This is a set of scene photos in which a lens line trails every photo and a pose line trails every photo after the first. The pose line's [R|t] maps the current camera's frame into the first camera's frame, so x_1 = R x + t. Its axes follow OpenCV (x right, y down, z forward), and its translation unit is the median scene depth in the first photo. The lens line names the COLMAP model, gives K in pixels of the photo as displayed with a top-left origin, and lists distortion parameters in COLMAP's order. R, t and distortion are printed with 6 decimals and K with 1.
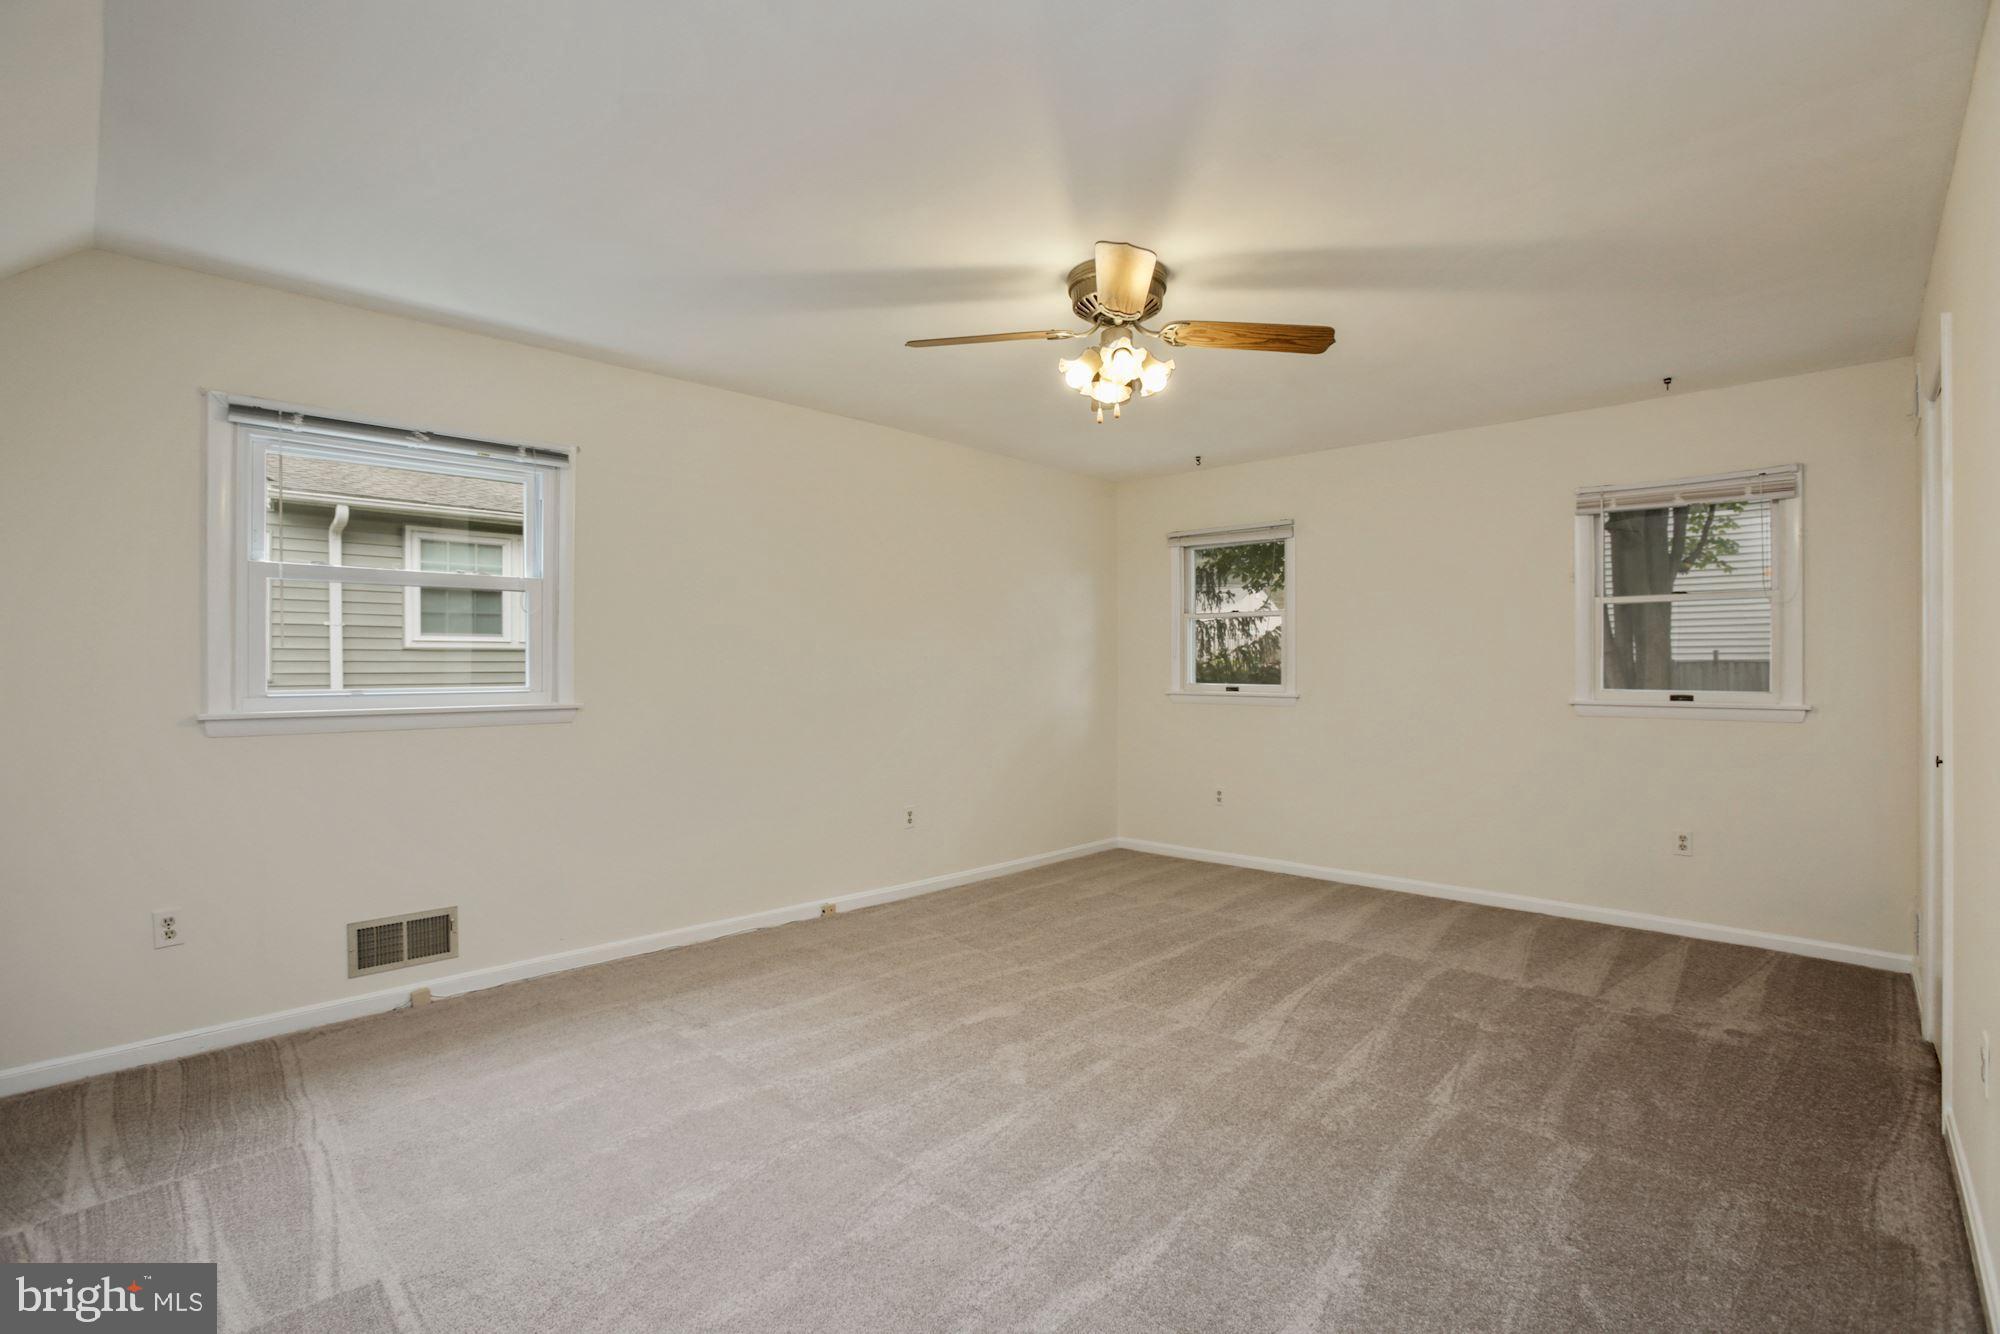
lens RADIAL K [[940.2, 0, 1002.2], [0, 940.2, 675.3], [0, 0, 1]] dist [0.000286, 0.000193]
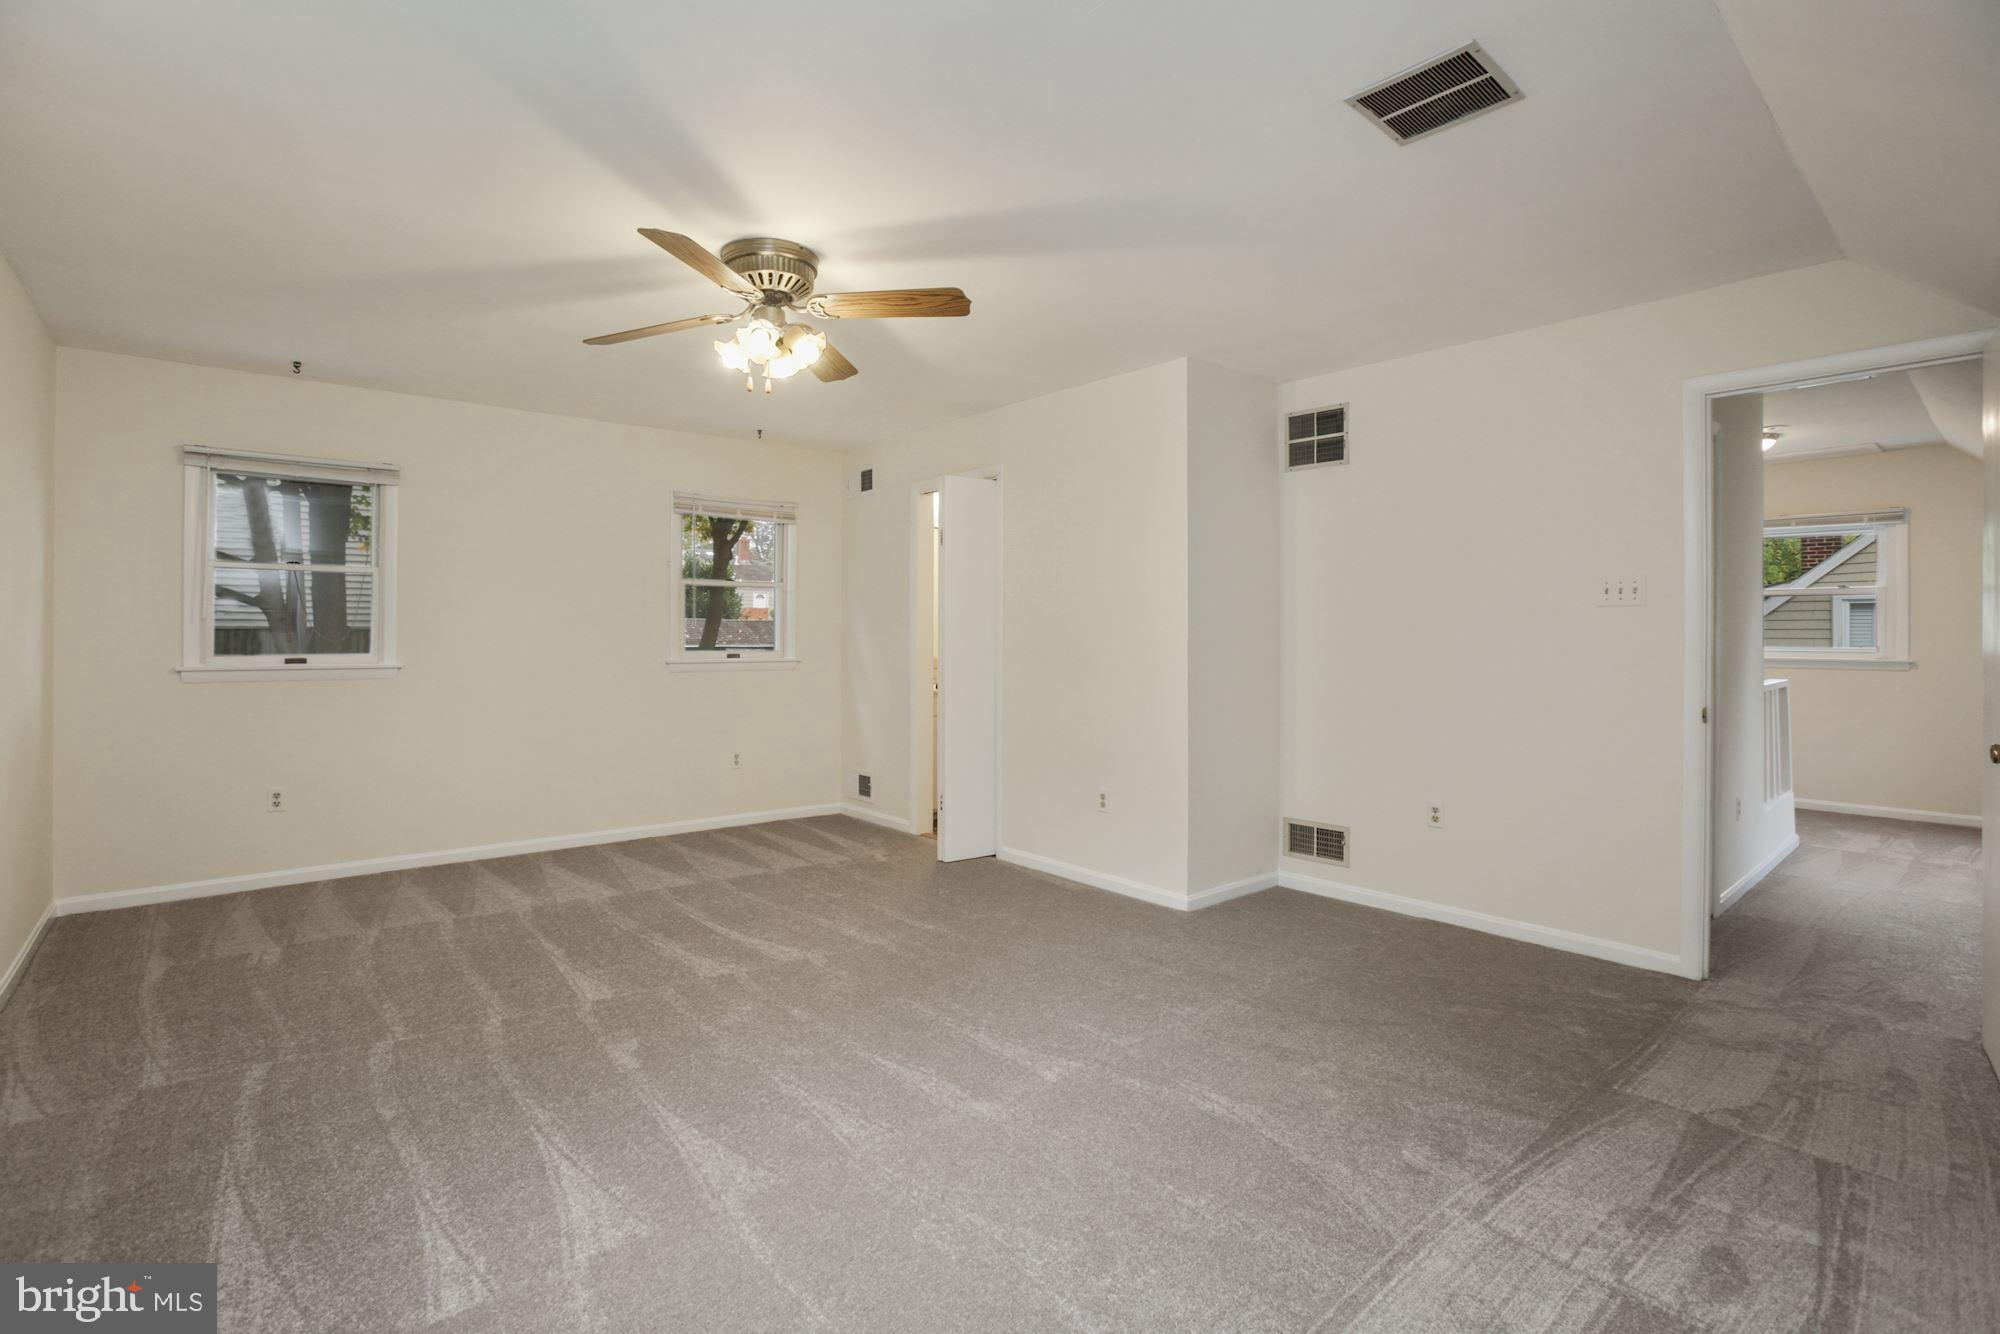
lens RADIAL K [[900.6, 0, 974.4], [0, 900.6, 670.1], [0, 0, 1]] dist [0.000507, 0.000723]
pose [[0.177115, -0.041078, 0.983332, -0.551297], [0.006326, 0.999155, 0.040600, -0.007202], [-0.984170, -0.000970, 0.177226, 0.415268]]
